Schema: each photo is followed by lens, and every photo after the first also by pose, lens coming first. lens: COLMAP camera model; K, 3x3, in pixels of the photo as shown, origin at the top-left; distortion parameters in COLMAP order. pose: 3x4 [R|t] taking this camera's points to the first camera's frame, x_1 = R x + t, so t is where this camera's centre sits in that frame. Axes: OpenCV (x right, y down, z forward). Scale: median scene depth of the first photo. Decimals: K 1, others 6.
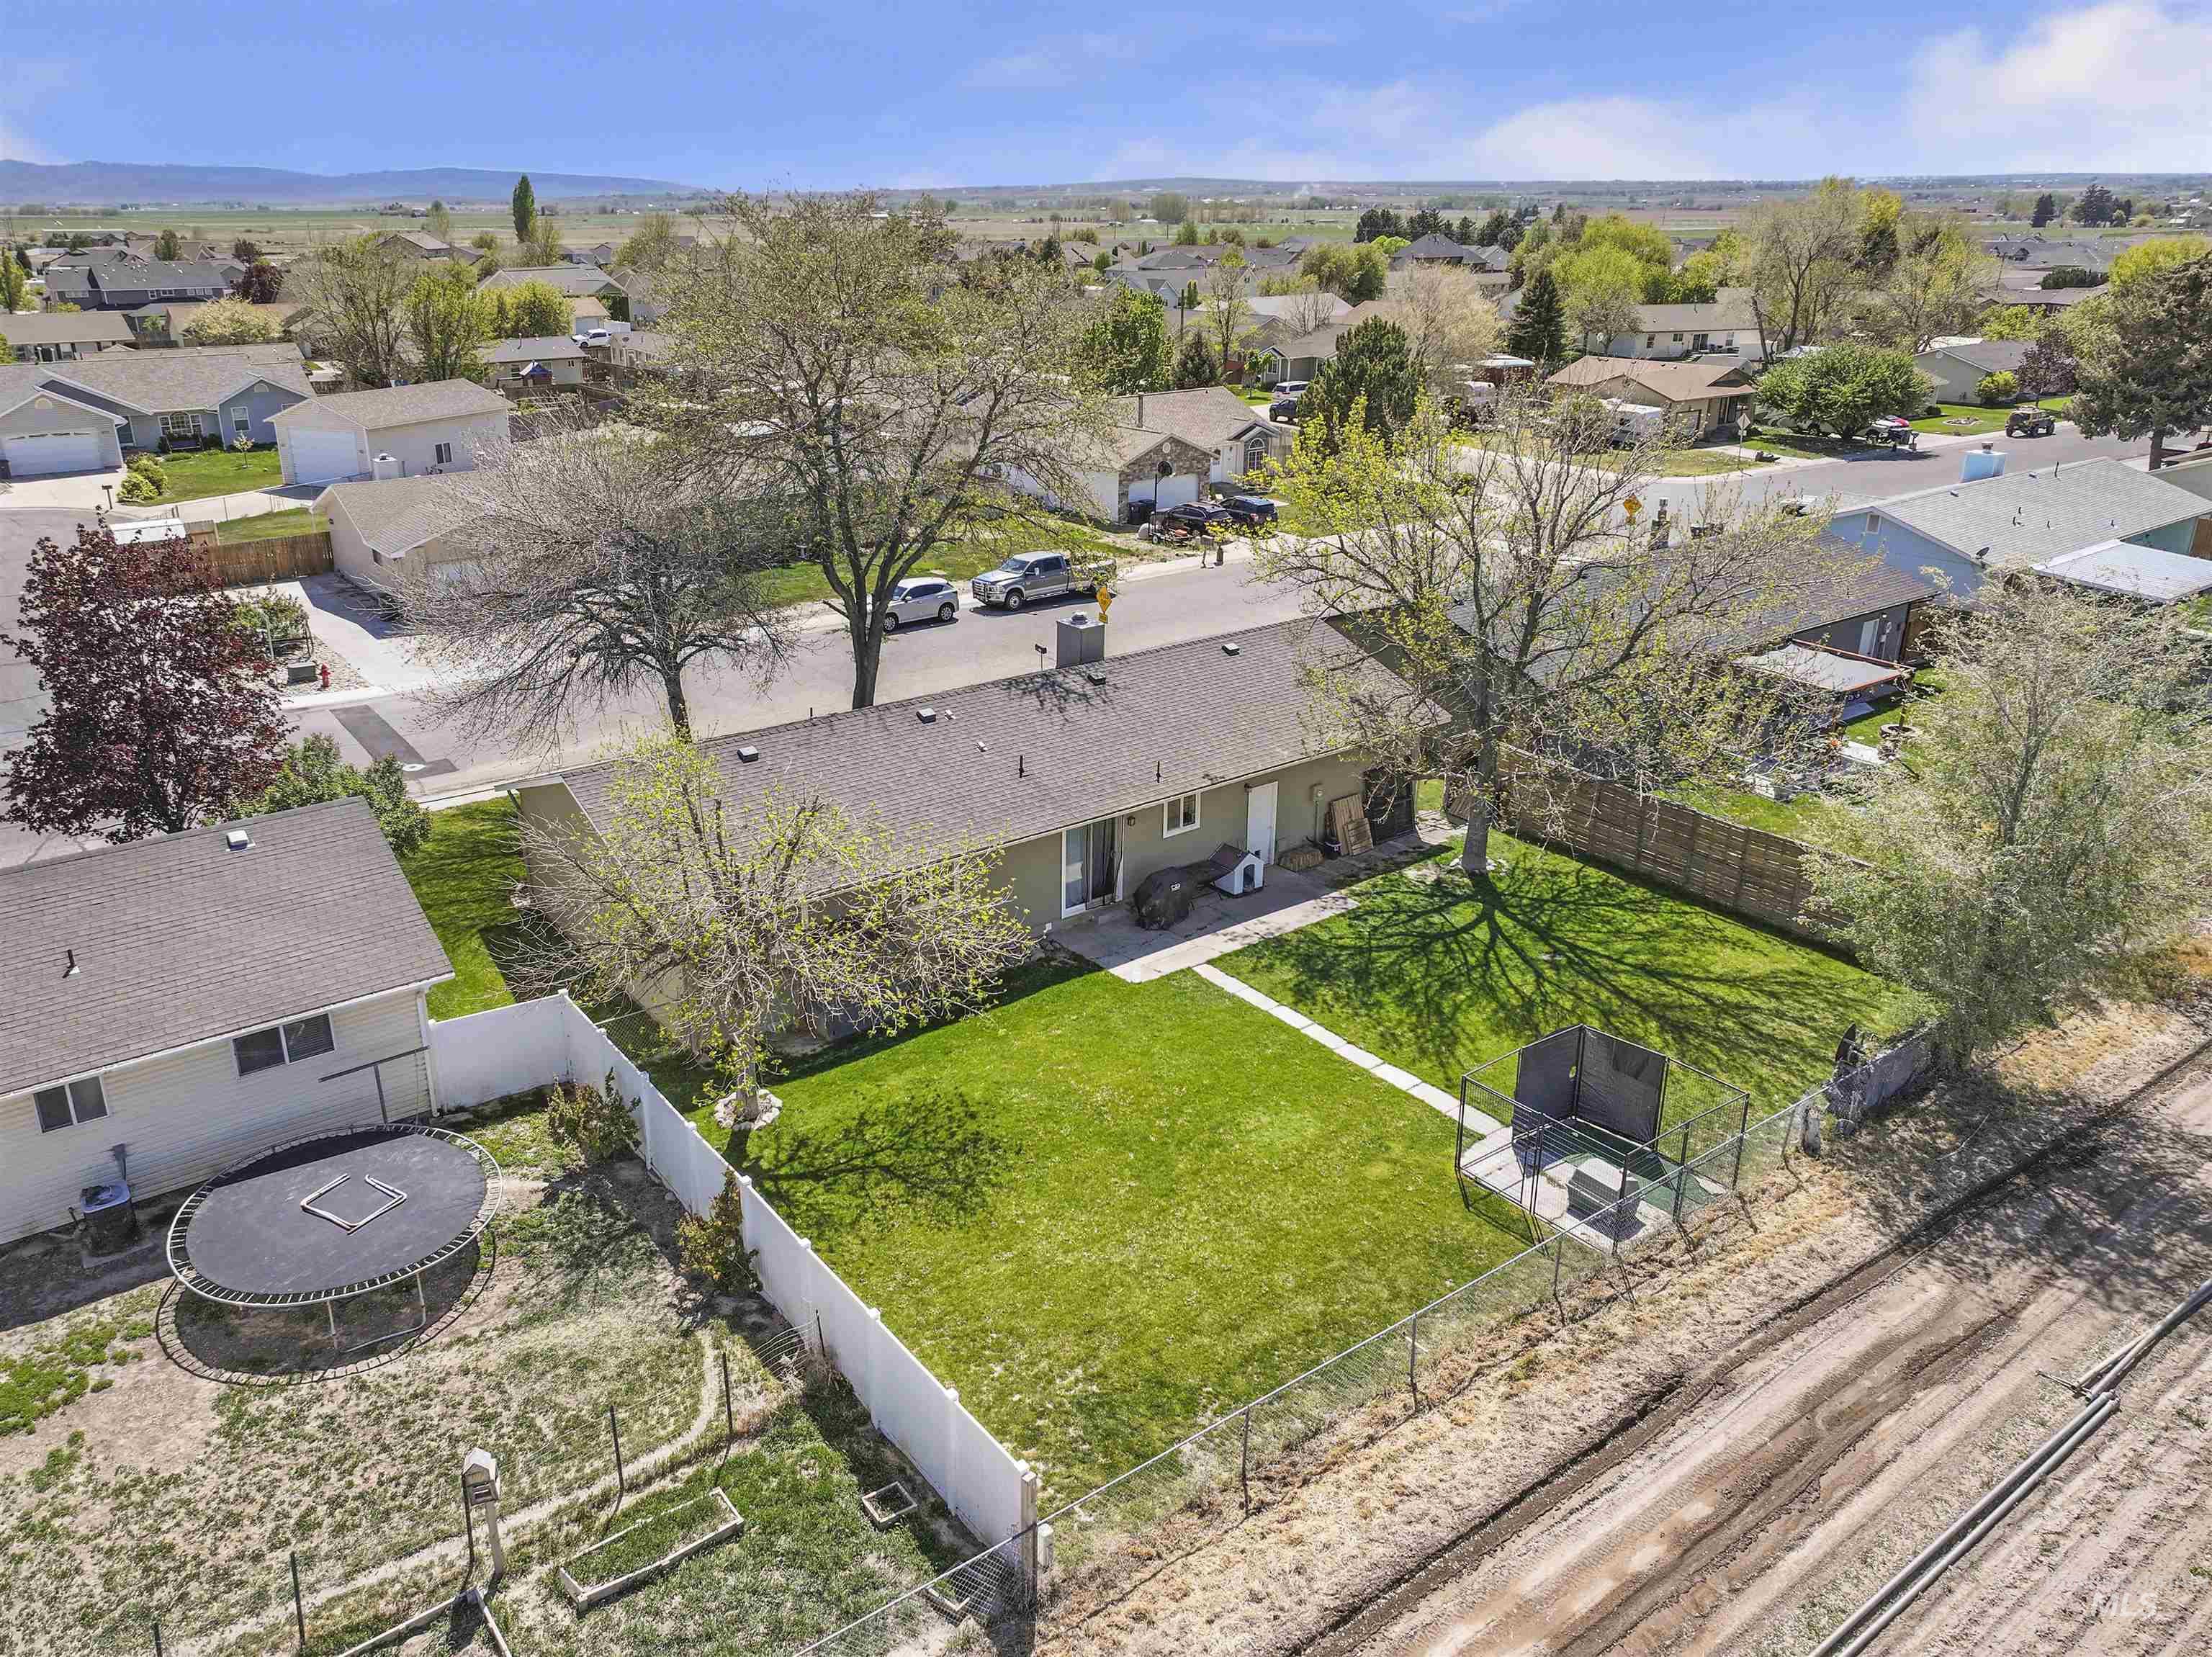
lens RADIAL K [[1597.8, 0, 984.5], [0, 1597.8, 787.5], [0, 0, 1]] dist [0.004711, 0.009293]
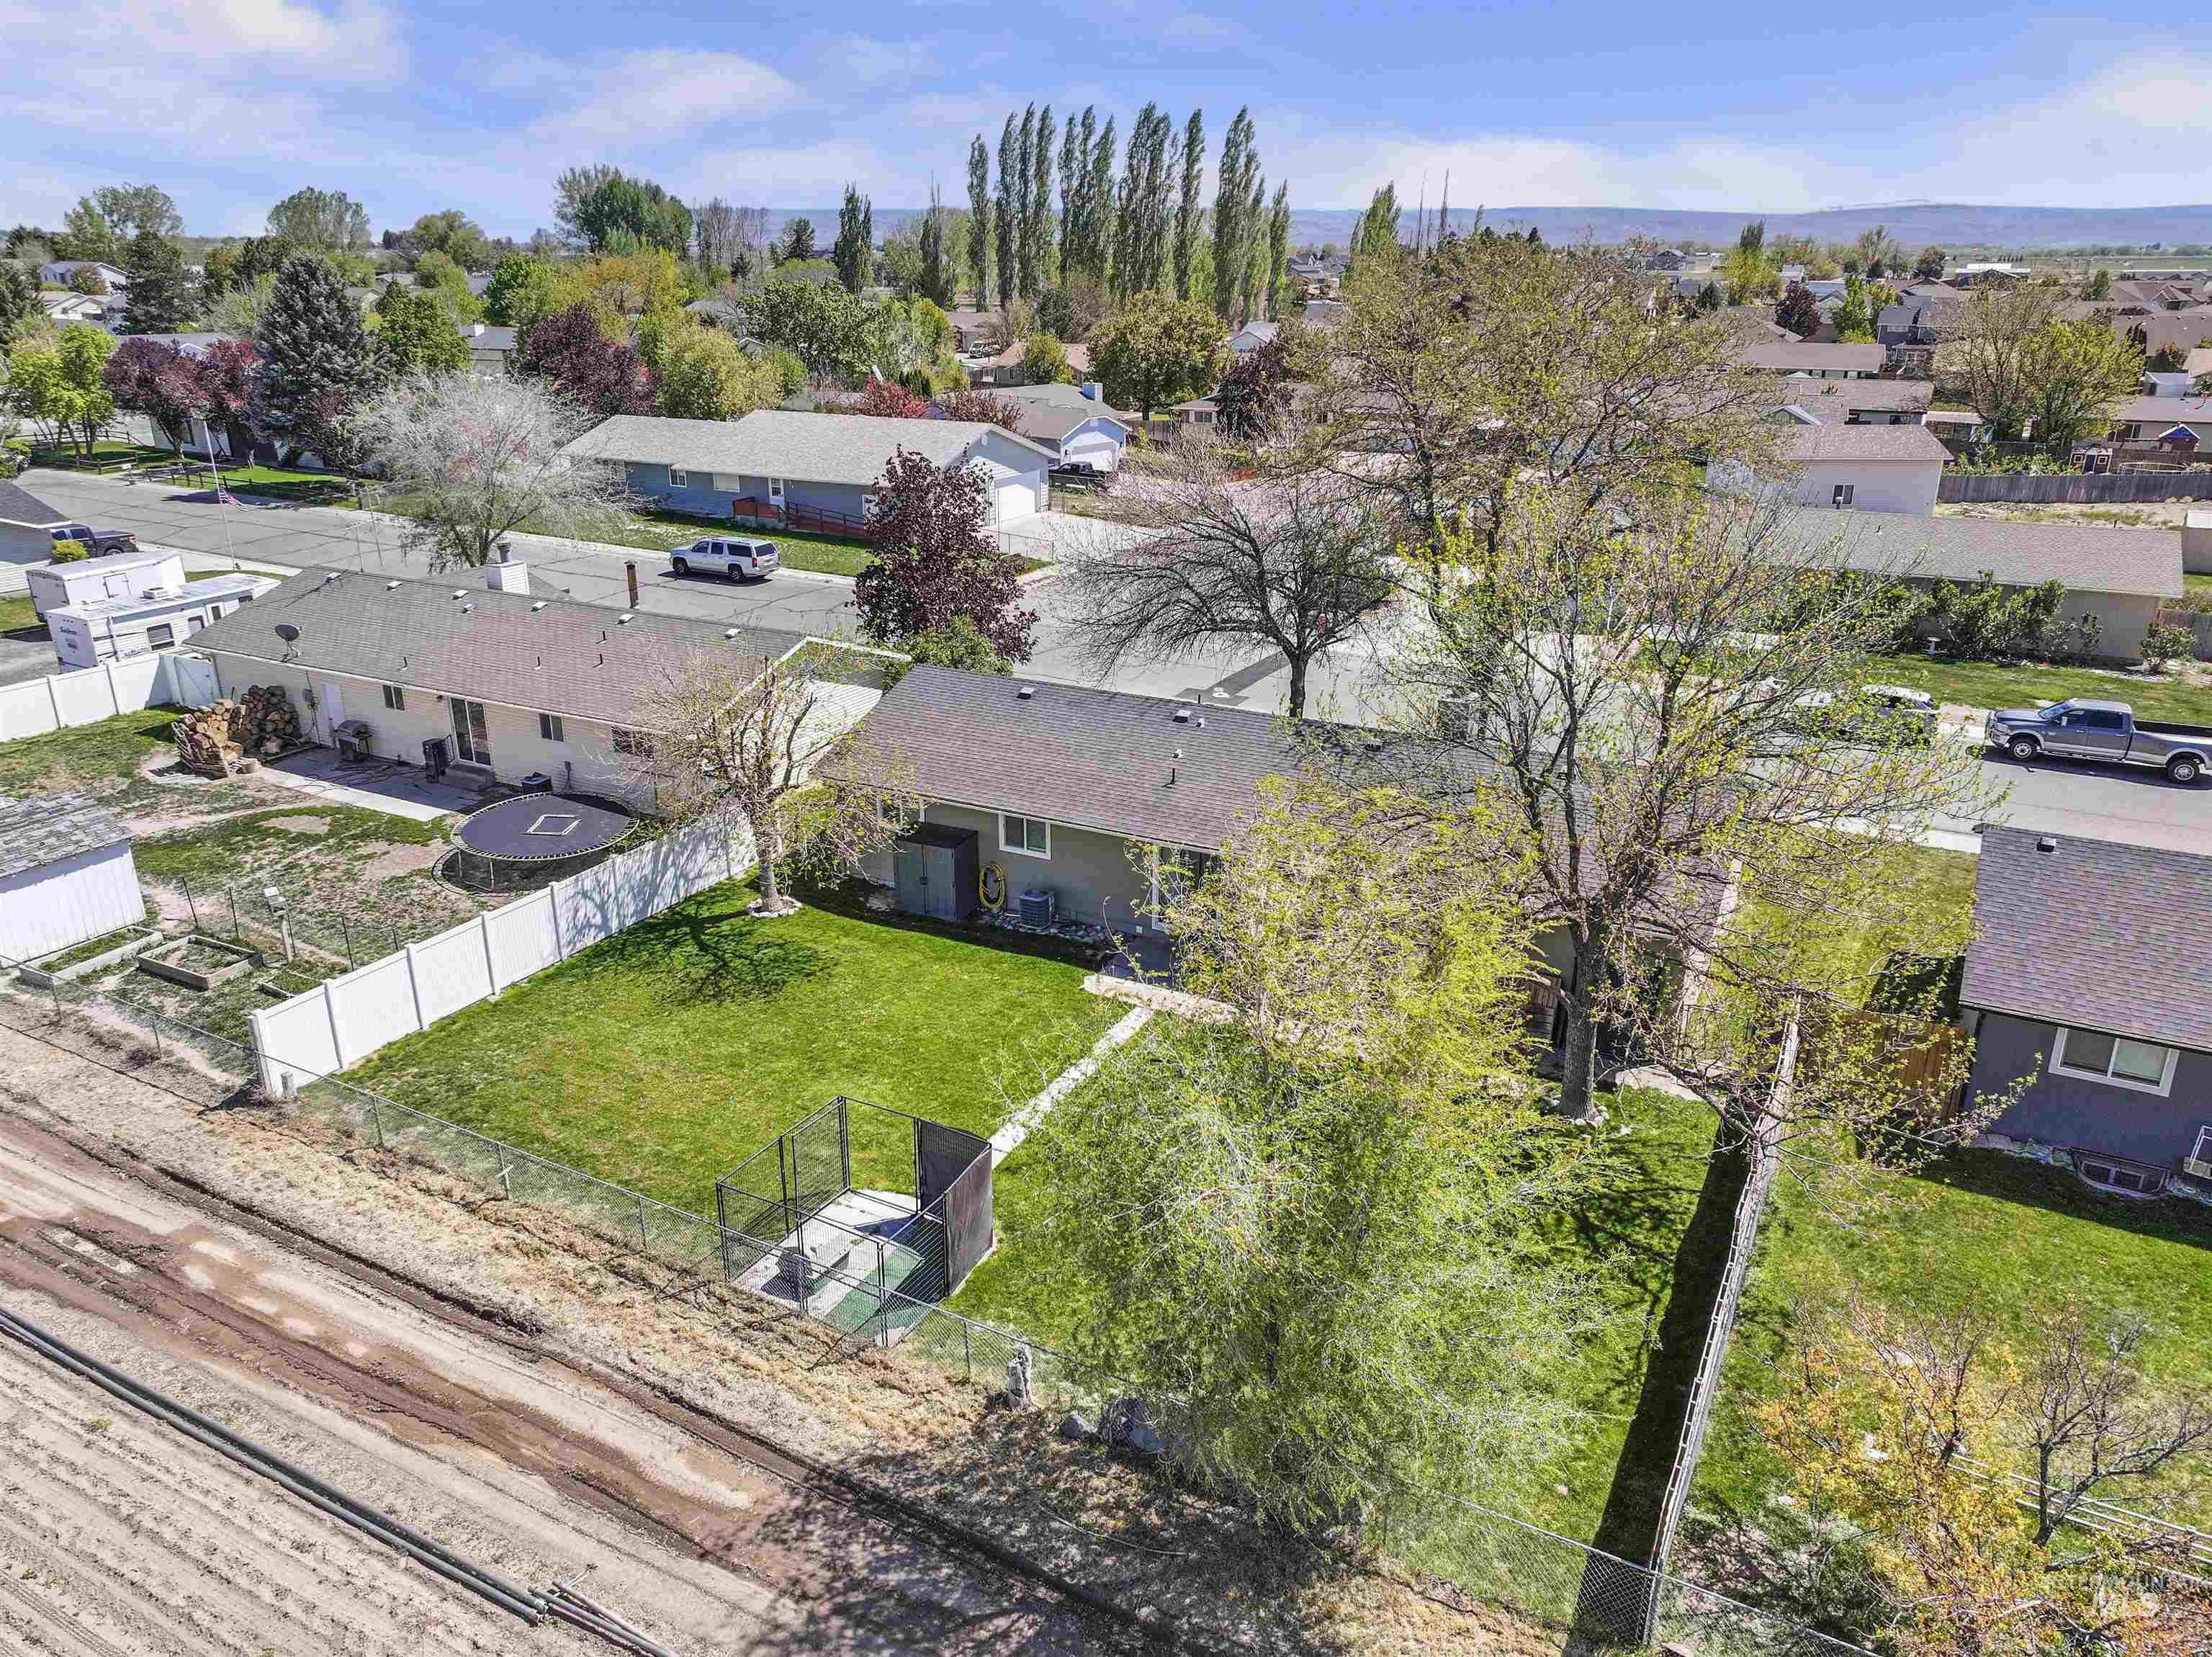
lens RADIAL K [[1521.1, 0, 1106.0], [0, 1521.1, 828.5], [0, 0, 1]] dist [0.009156, -0.002475]
pose [[0.448838, 0.326023, -0.832018, 1.106991], [-0.311655, 0.929722, 0.196183, -0.215013], [0.837506, 0.171248, 0.518901, 0.604887]]
